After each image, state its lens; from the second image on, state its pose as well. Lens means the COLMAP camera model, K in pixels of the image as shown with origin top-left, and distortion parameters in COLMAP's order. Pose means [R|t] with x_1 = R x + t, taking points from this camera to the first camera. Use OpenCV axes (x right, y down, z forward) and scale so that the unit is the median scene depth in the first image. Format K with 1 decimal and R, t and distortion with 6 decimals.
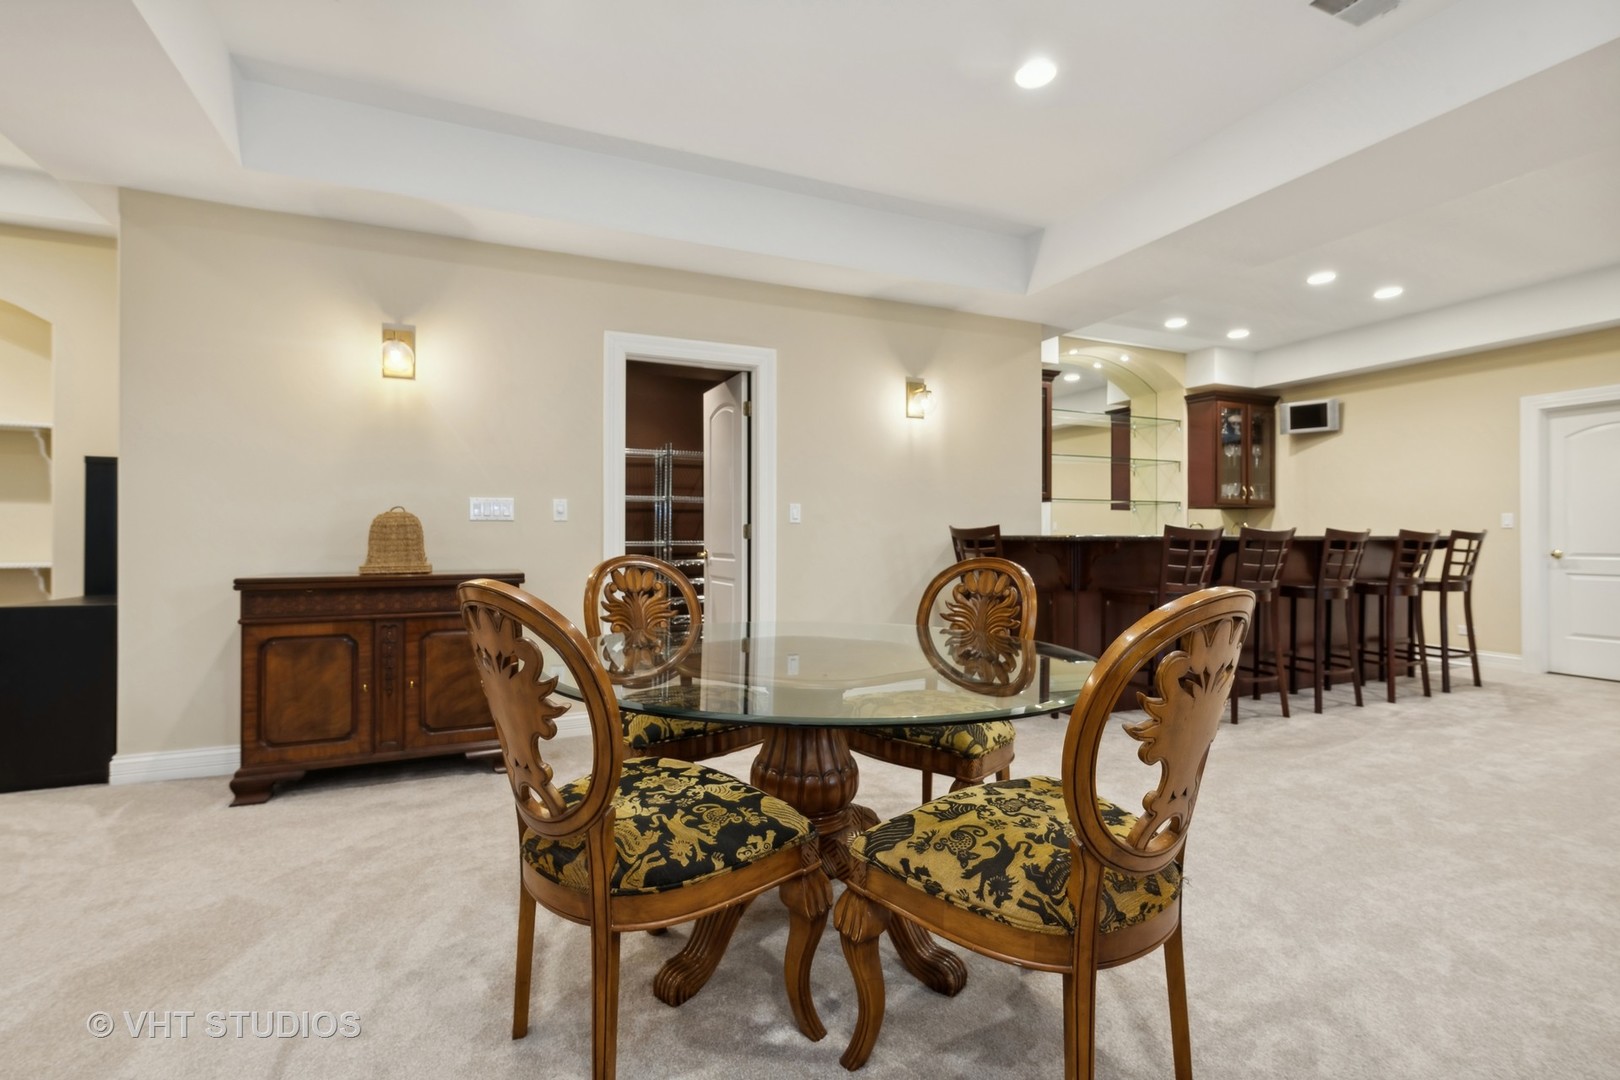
lens RADIAL K [[721.3, 0, 810.0], [0, 721.3, 540.0], [0, 0, 1]] dist [0.005231, 0.000414]
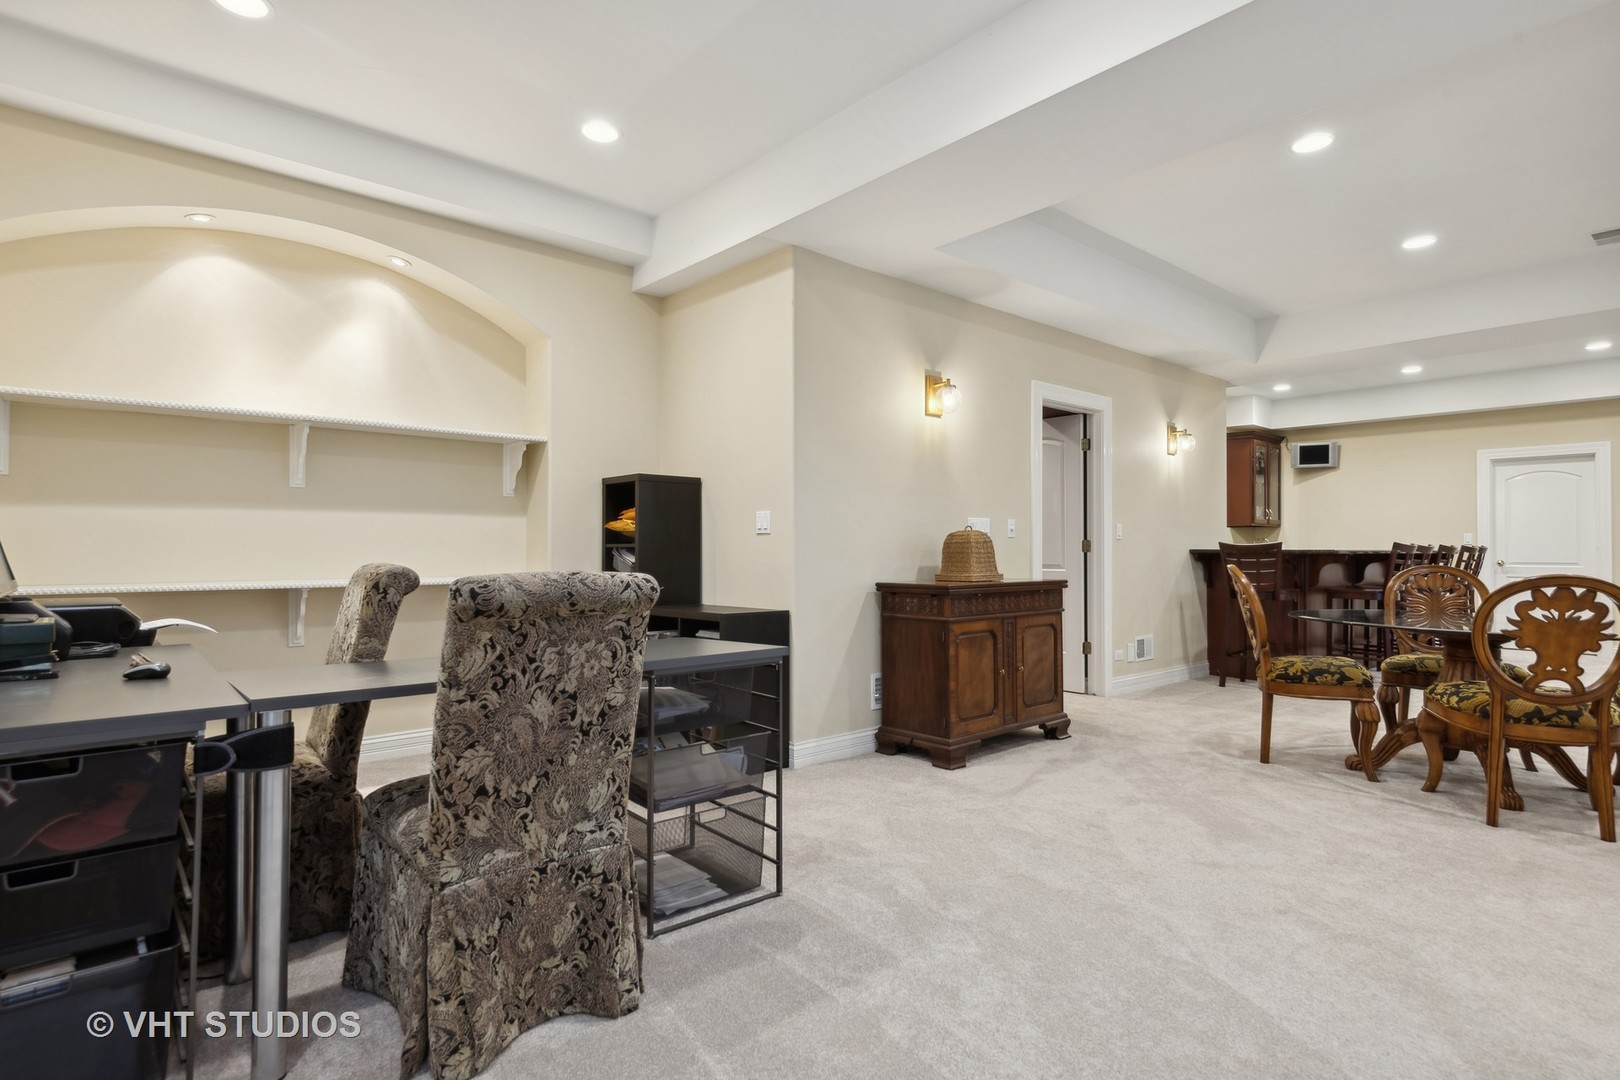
lens RADIAL K [[804.8, 0, 806.2], [0, 804.8, 532.4], [0, 0, 1]] dist [0.002802, 0.000044]
pose [[0.961222, 0.007665, 0.275669, -0.841508], [-0.000930, 0.999698, -0.024556, -0.000646], [-0.275774, 0.023347, 0.960939, -0.151443]]
